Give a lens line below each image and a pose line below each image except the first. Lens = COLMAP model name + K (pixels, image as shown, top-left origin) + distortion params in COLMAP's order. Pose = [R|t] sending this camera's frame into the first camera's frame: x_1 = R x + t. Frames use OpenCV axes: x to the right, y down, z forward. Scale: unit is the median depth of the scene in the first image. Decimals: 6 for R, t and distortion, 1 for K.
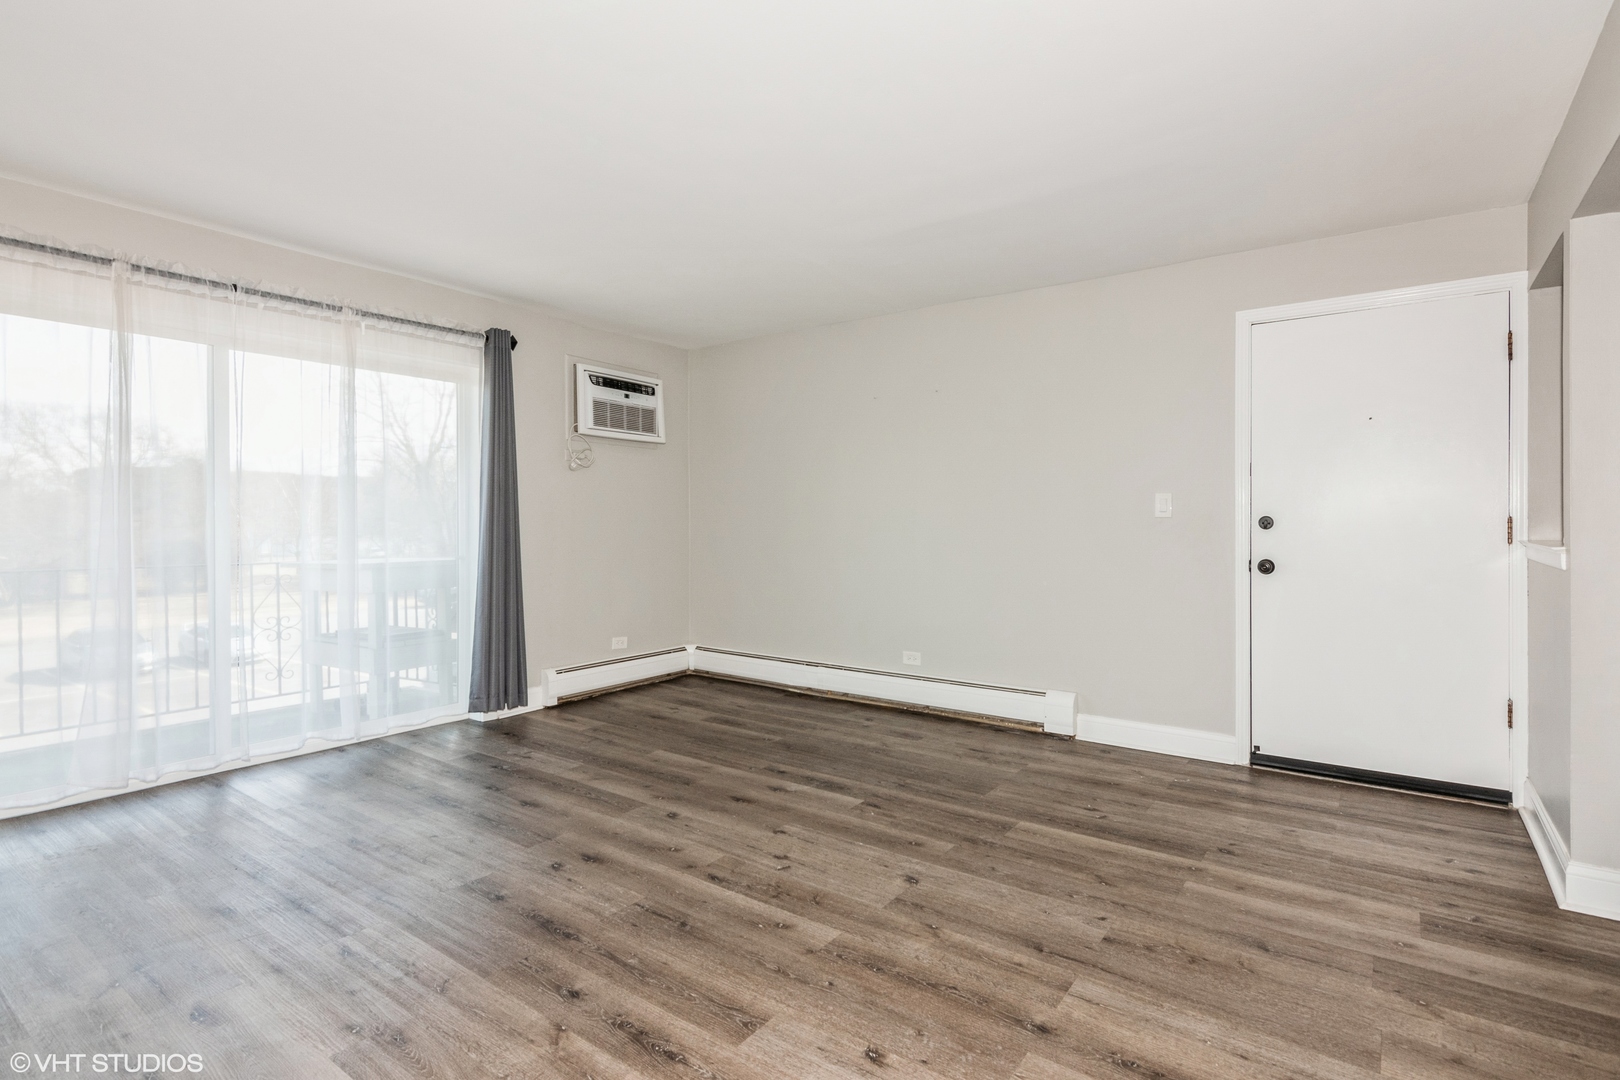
lens RADIAL K [[790.4, 0, 815.7], [0, 790.4, 530.7], [0, 0, 1]] dist [0.034750, -0.023095]
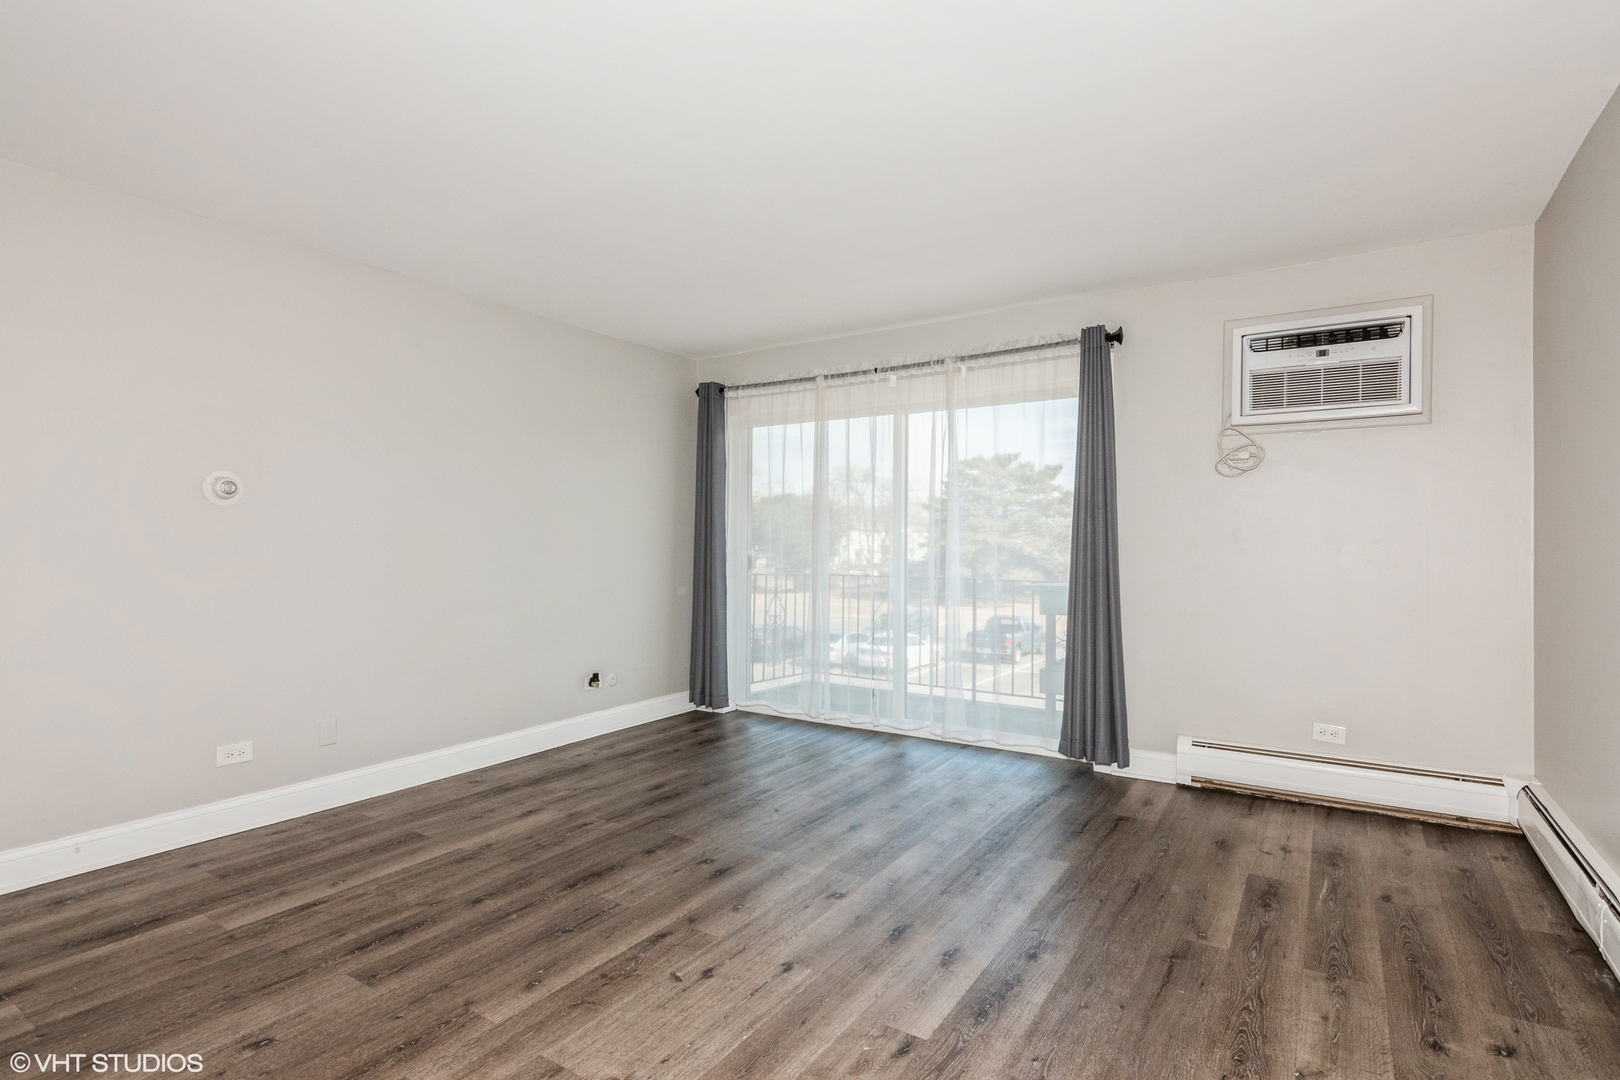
lens RADIAL K [[790.4, 0, 815.7], [0, 790.4, 530.7], [0, 0, 1]] dist [0.034750, -0.023095]
pose [[0.051541, -0.016115, -0.998541, 0.608569], [-0.014731, 0.999749, -0.016895, -0.010678], [0.998562, 0.015580, 0.051291, 0.855223]]
